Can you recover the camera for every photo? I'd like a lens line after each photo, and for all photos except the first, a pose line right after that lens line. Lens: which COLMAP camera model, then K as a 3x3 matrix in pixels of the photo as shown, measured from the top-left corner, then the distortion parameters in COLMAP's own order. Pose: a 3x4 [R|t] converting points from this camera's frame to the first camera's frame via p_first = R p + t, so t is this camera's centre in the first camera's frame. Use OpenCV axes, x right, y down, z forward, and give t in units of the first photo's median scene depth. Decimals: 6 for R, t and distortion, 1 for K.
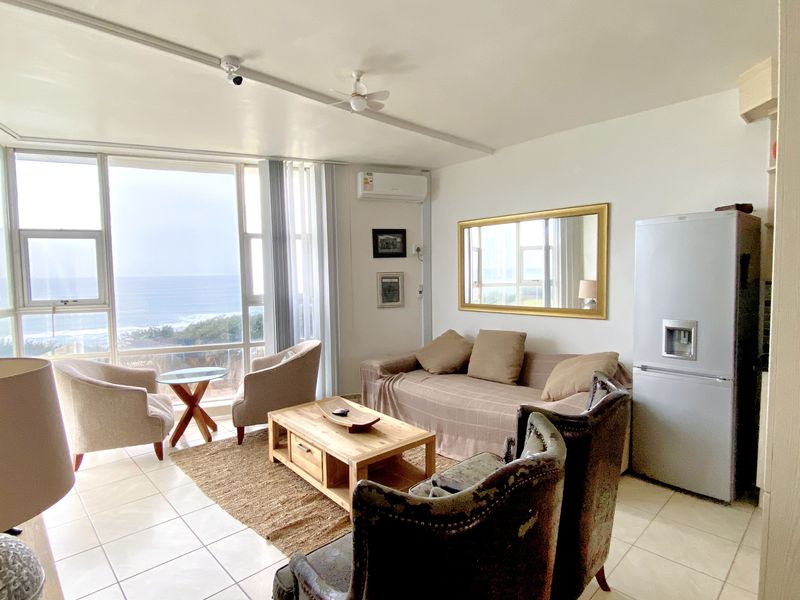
lens RADIAL K [[430.8, 0, 400.0], [0, 430.8, 299.2], [0, 0, 1]] dist [0.049394, -0.049997]
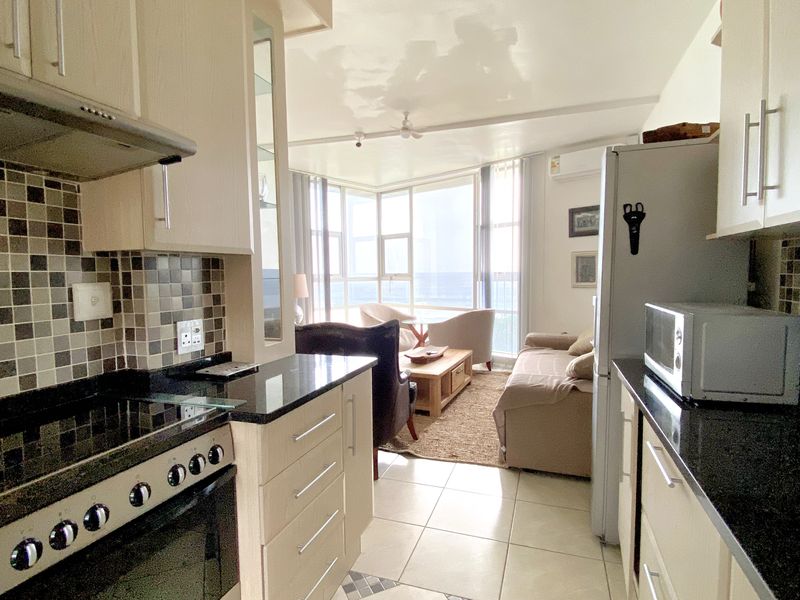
lens RADIAL K [[430.8, 0, 400.0], [0, 430.8, 299.2], [0, 0, 1]] dist [0.049394, -0.049997]
pose [[0.442151, 0.063263, -0.894707, 0.793928], [-0.044193, 0.997835, 0.048716, 0.019308], [0.895851, 0.018000, 0.443990, 0.225829]]
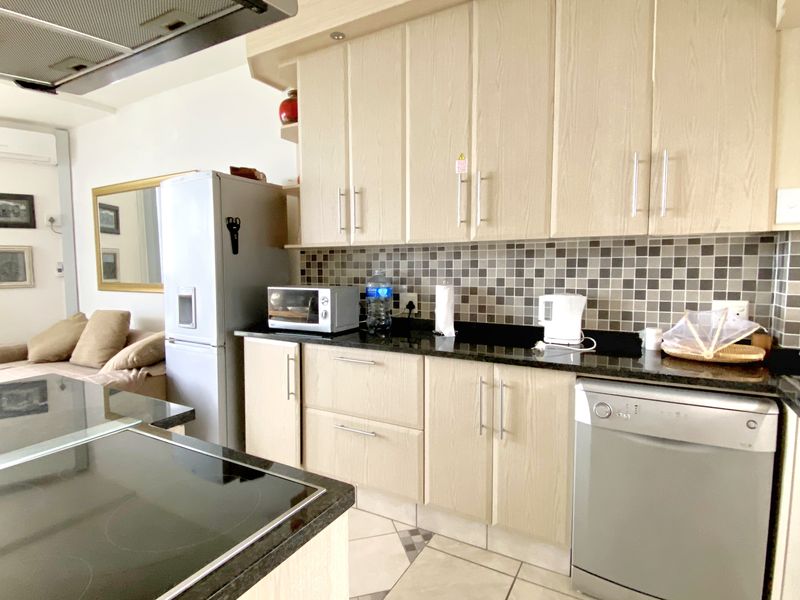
lens RADIAL K [[430.8, 0, 400.0], [0, 430.8, 299.2], [0, 0, 1]] dist [0.049394, -0.049997]
pose [[0.960410, -0.010221, 0.278403, 0.551273], [0.006921, 0.999894, 0.012836, 0.042189], [-0.278505, -0.010401, 0.960379, -0.020616]]
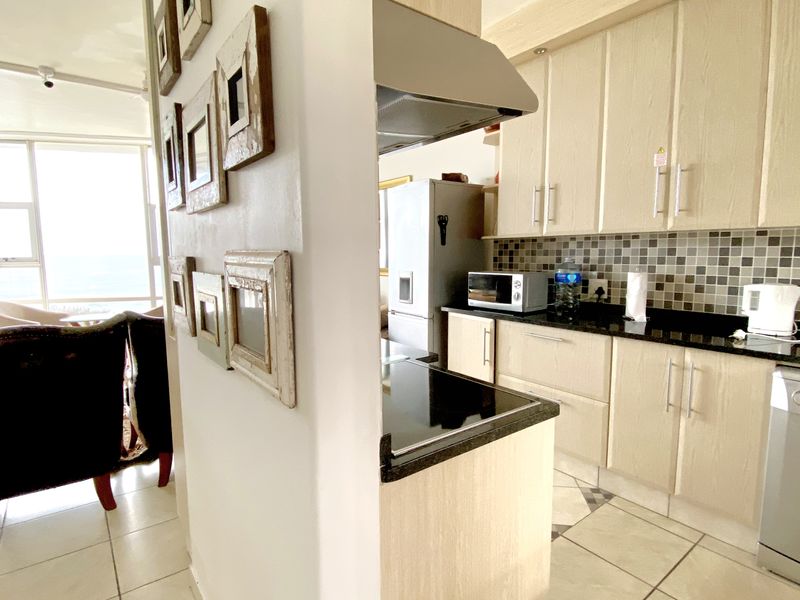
lens RADIAL K [[430.8, 0, 400.0], [0, 430.8, 299.2], [0, 0, 1]] dist [0.049394, -0.049997]
pose [[0.992679, 0.019466, -0.119203, 0.514793], [-0.013467, 0.998612, 0.050925, 0.041968], [0.120029, -0.048947, 0.991563, -0.124814]]
